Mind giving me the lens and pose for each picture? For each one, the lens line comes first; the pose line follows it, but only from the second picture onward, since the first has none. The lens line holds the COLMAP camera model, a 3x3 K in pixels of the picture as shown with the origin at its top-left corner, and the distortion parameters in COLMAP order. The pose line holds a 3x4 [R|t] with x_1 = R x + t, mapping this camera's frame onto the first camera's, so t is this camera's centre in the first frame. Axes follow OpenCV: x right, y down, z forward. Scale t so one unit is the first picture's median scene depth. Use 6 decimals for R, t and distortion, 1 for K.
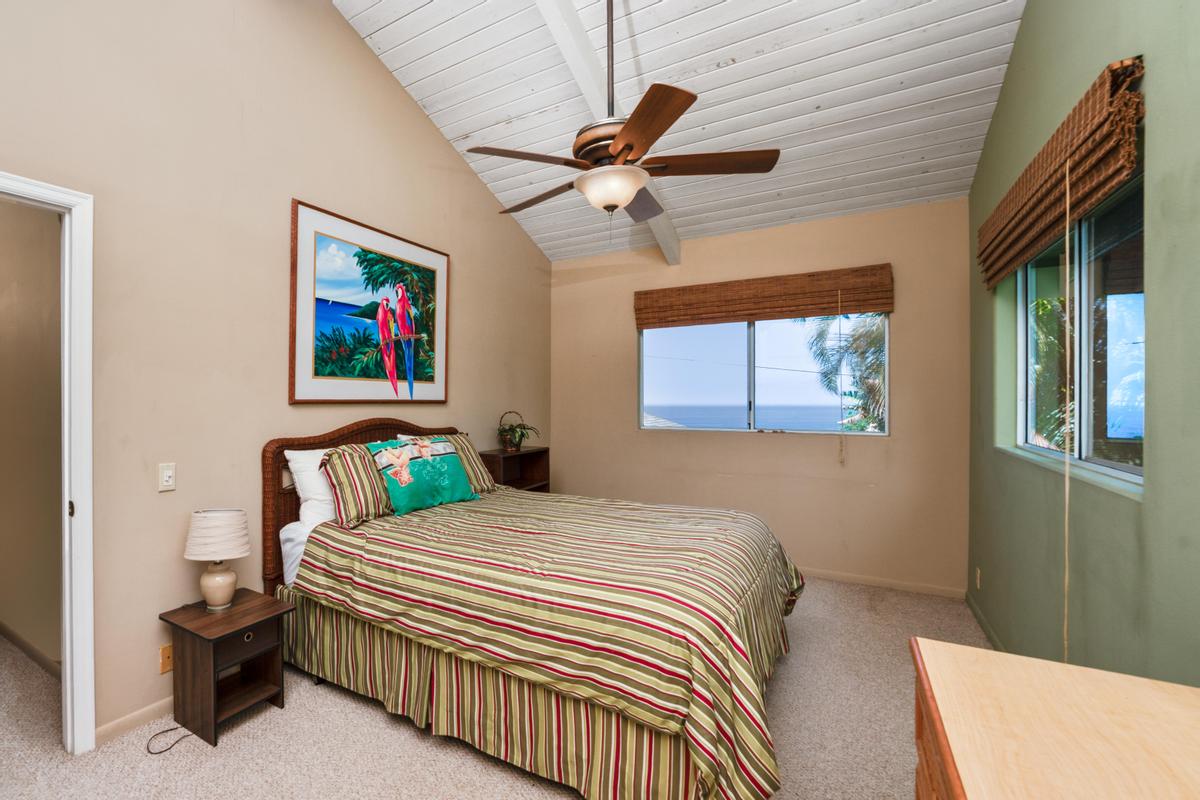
lens RADIAL K [[472.6, 0, 600.0], [0, 472.6, 400.0], [0, 0, 1]] dist [-0.000395, -0.000020]
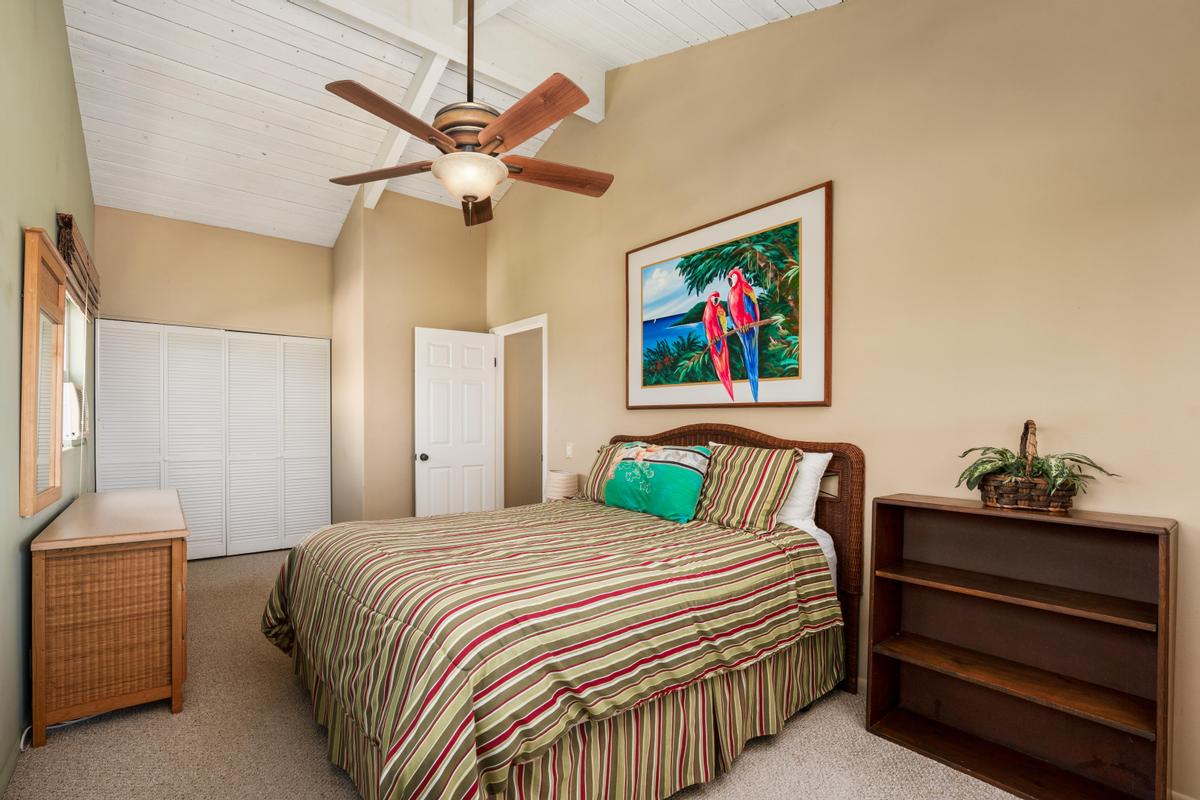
lens RADIAL K [[552.8, 0, 599.0], [0, 552.8, 436.6], [0, 0, 1]] dist [-0.000479, -0.000054]
pose [[-0.395995, 0.010773, -0.918190, 0.630288], [-0.006324, 0.999875, 0.014459, 0.049923], [0.918231, 0.011532, -0.395877, 1.224350]]
